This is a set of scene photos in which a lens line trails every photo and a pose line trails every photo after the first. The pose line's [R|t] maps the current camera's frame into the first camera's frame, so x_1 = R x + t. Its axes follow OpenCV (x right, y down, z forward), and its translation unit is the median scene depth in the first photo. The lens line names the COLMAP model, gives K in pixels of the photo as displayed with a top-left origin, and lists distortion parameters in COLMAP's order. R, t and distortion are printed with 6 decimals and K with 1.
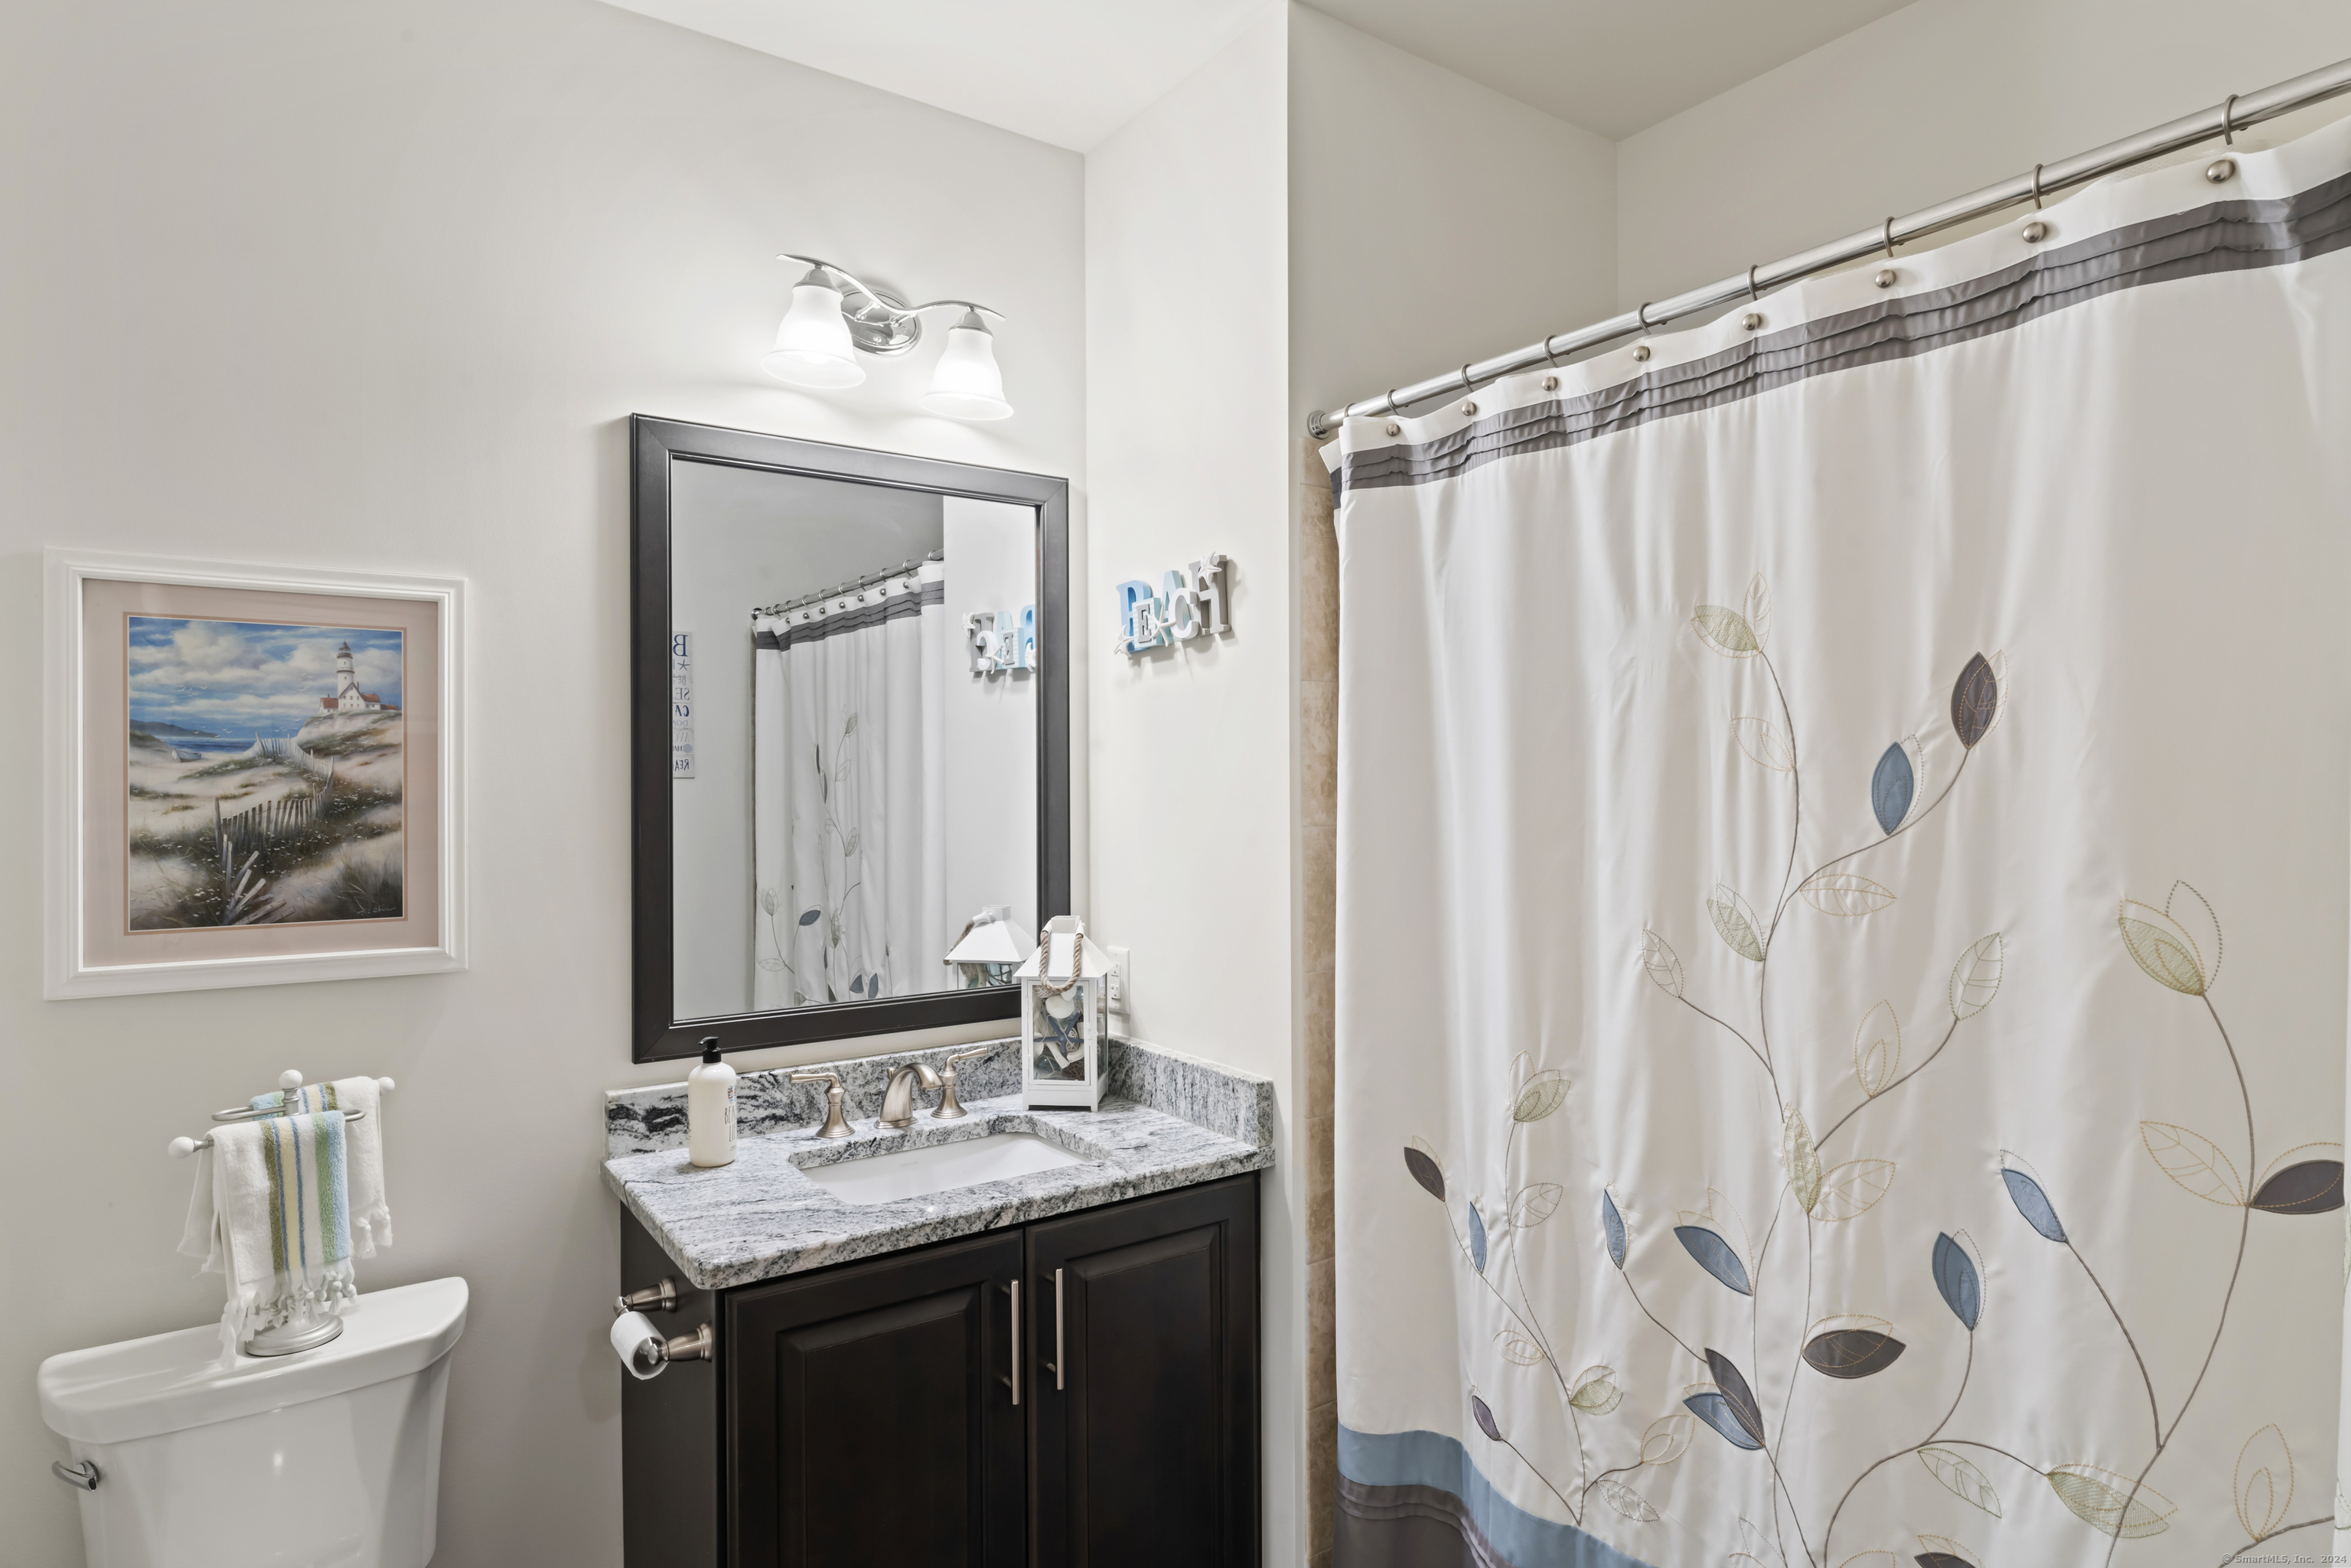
lens RADIAL K [[1284.4, 0, 1175.5], [0, 1284.4, 784.0], [0, 0, 1]] dist [-0.004964, -0.002352]
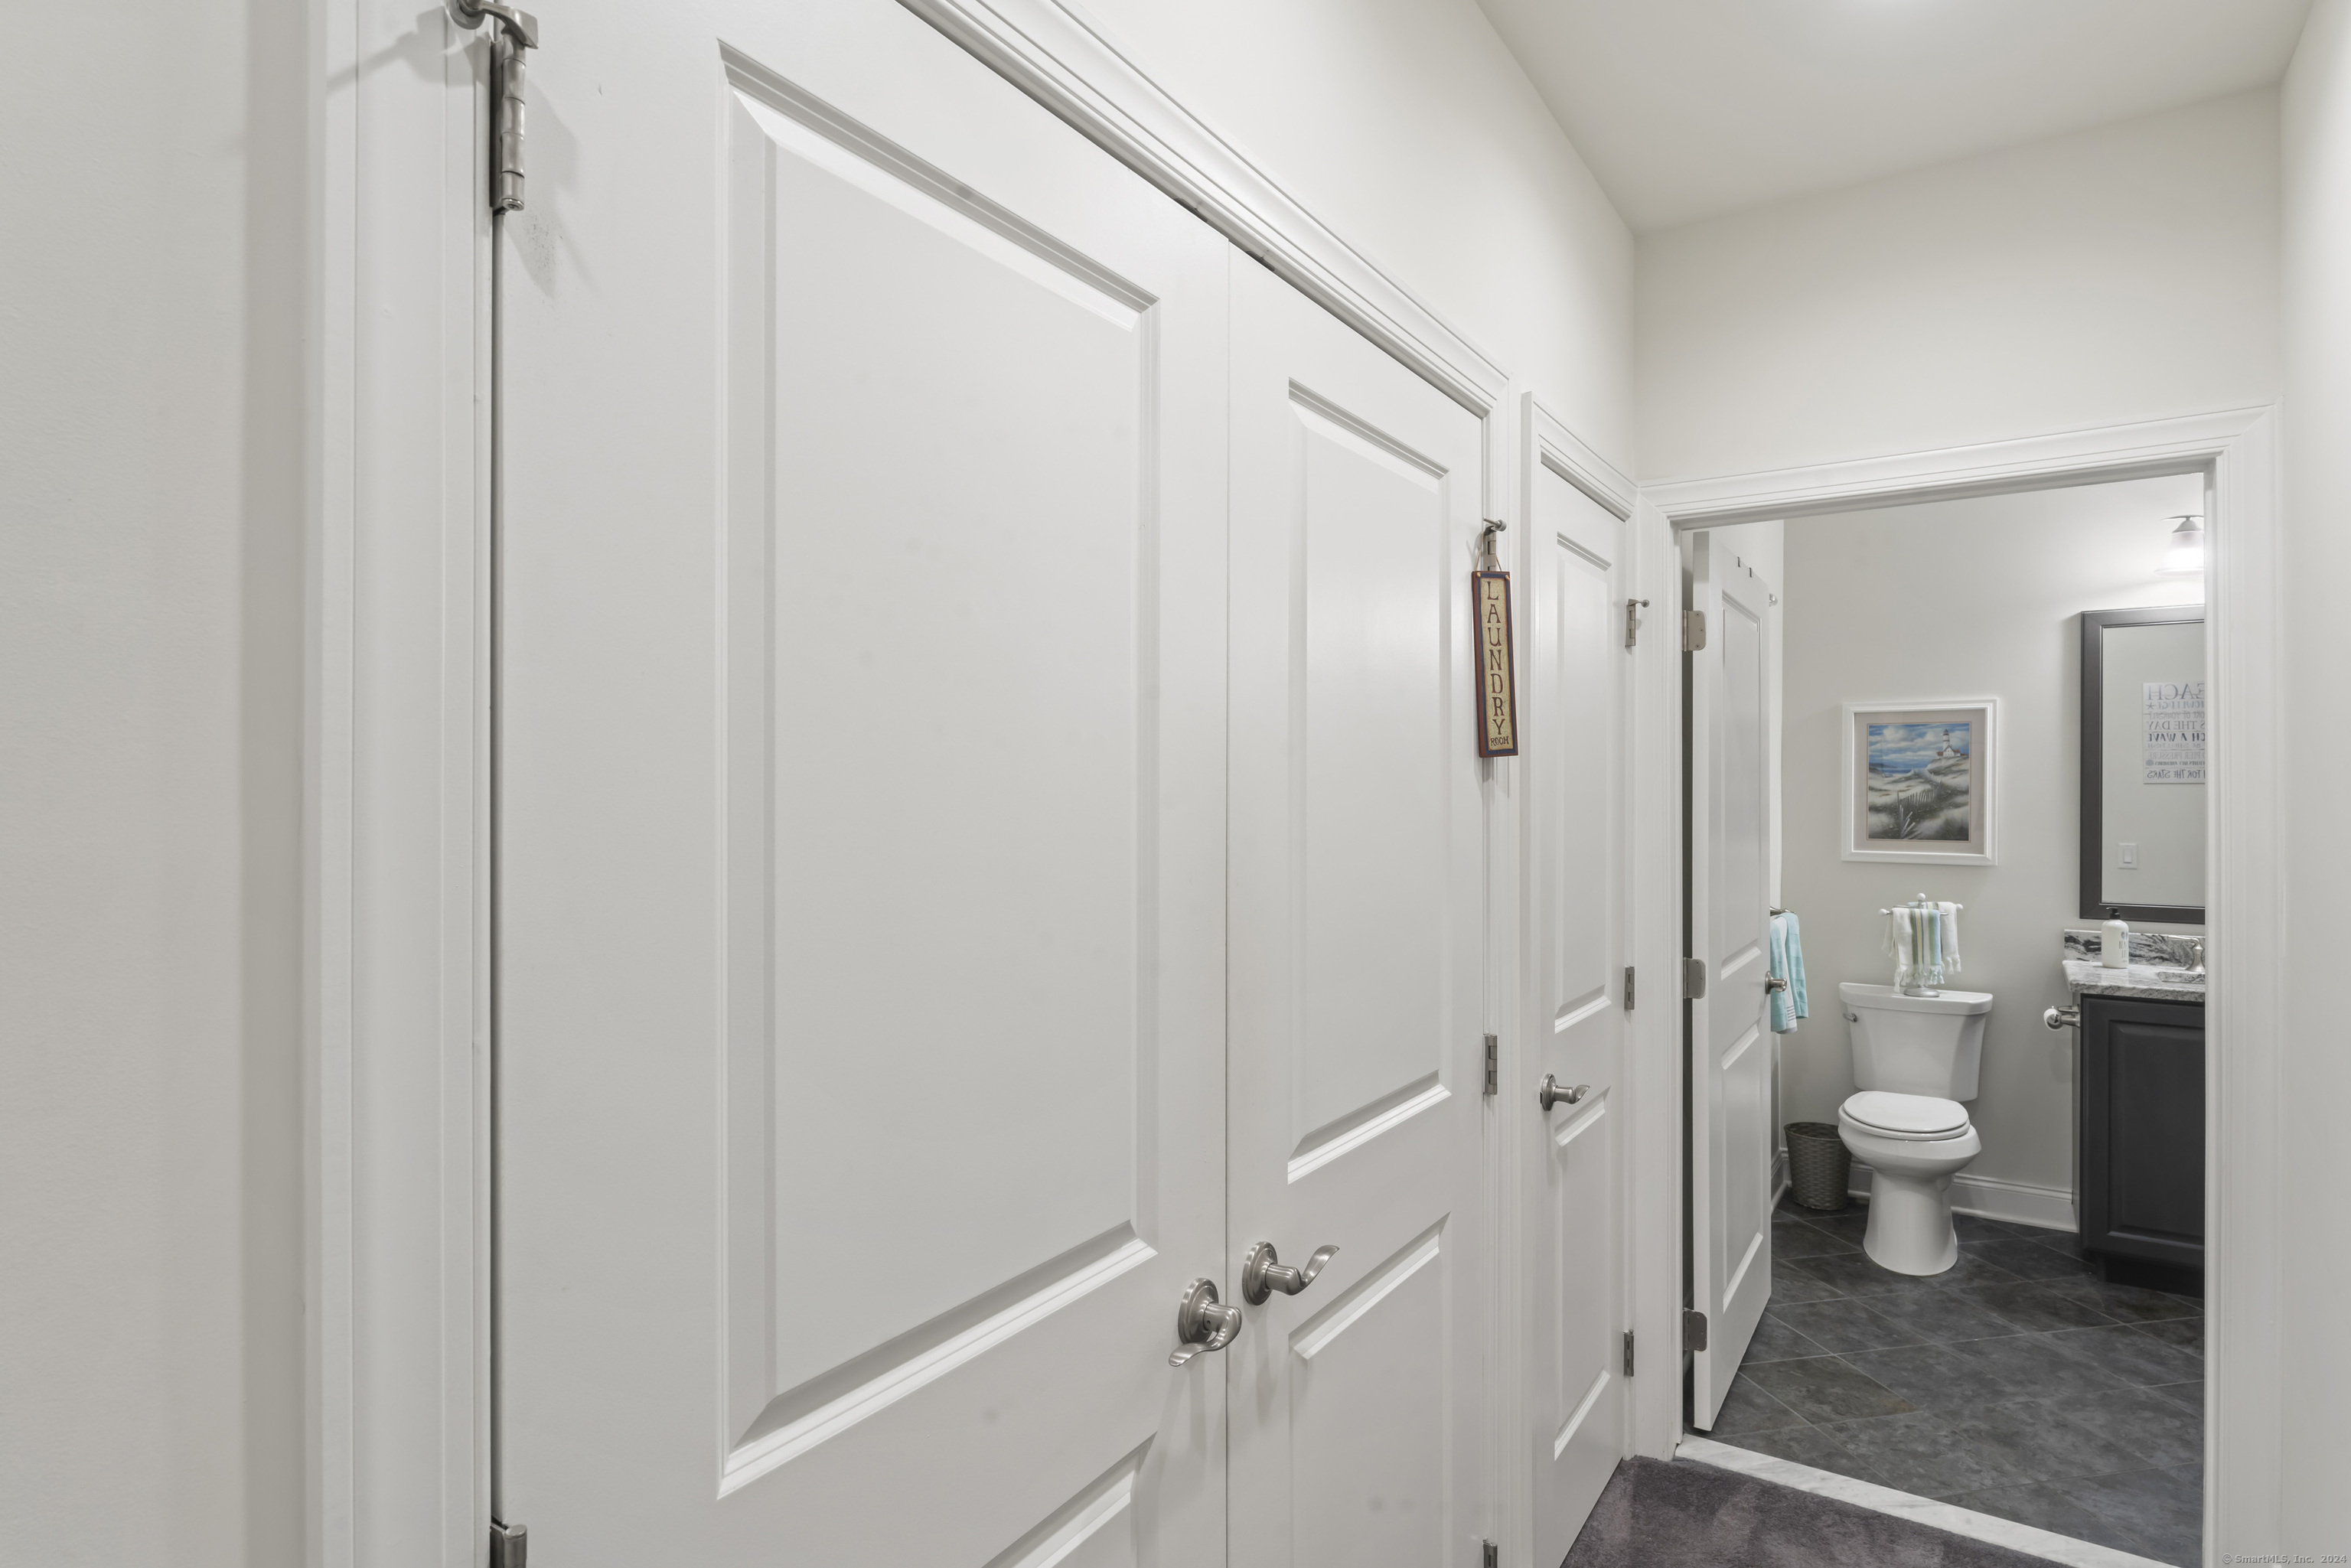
lens RADIAL K [[1243.3, 0, 1179.4], [0, 1243.3, 796.7], [0, 0, 1]] dist [-0.003928, -0.000969]
pose [[0.355242, 0.007320, -0.934746, 1.106952], [-0.002307, 0.999973, 0.006954, 0.007630], [0.934771, -0.000314, 0.355250, -1.282961]]
